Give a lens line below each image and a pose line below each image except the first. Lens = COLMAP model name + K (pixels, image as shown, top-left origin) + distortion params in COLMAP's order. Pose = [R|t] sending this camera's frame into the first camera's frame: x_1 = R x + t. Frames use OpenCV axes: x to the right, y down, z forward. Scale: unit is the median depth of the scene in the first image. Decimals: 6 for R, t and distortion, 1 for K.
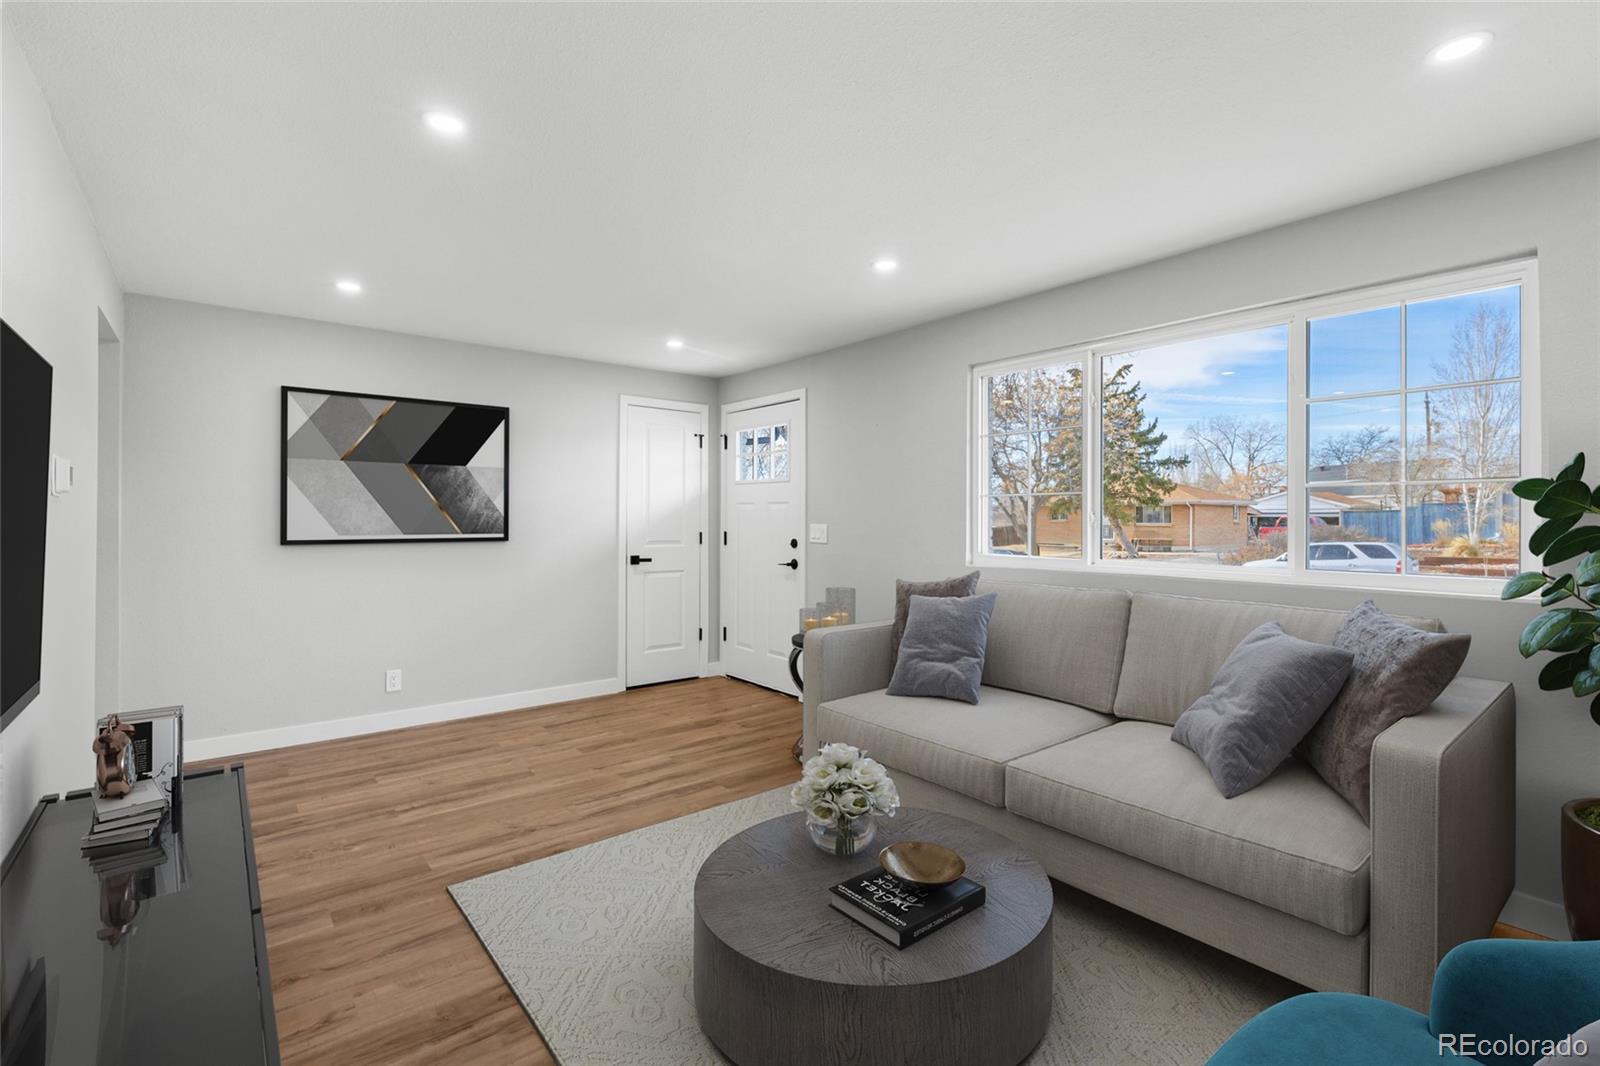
lens RADIAL K [[722.4, 0, 797.9], [0, 722.4, 523.2], [0, 0, 1]] dist [0.005632, -0.000636]
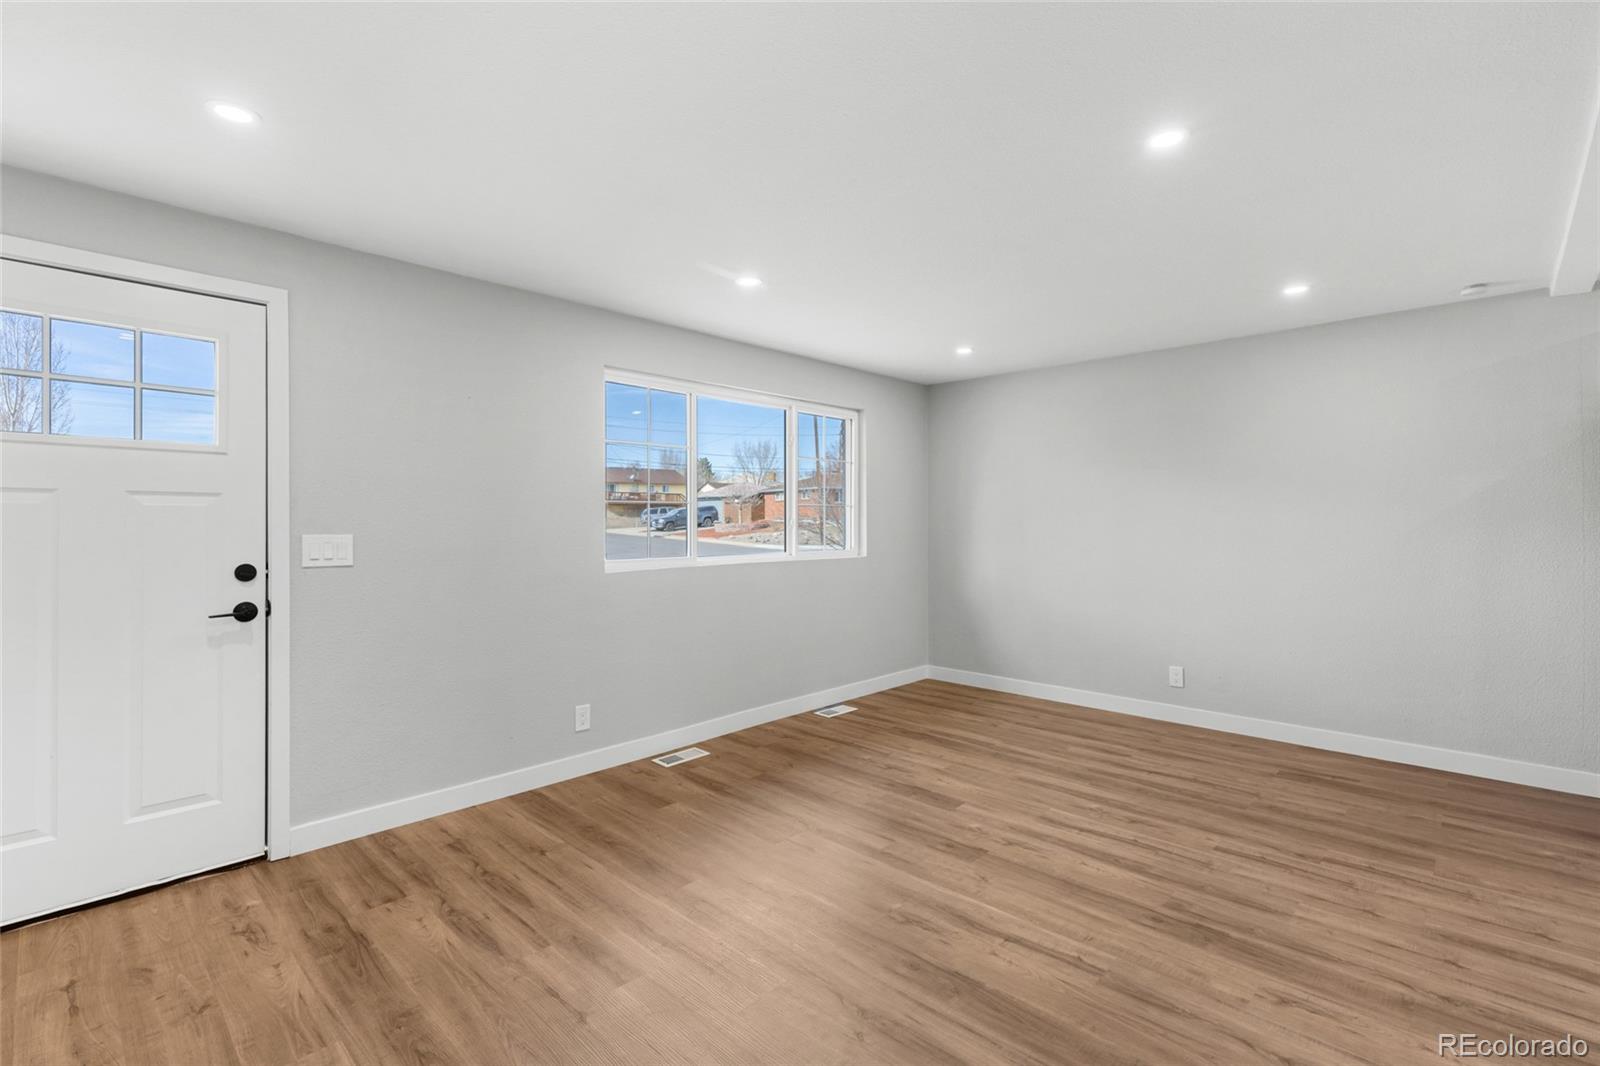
lens RADIAL K [[722.4, 0, 797.9], [0, 722.4, 528.5], [0, 0, 1]] dist [0.005632, -0.000636]
pose [[-0.124110, -0.006135, 0.992250, -1.083668], [0.006533, 0.999954, 0.007000, -0.010352], [-0.992247, 0.007351, -0.124064, 1.233980]]
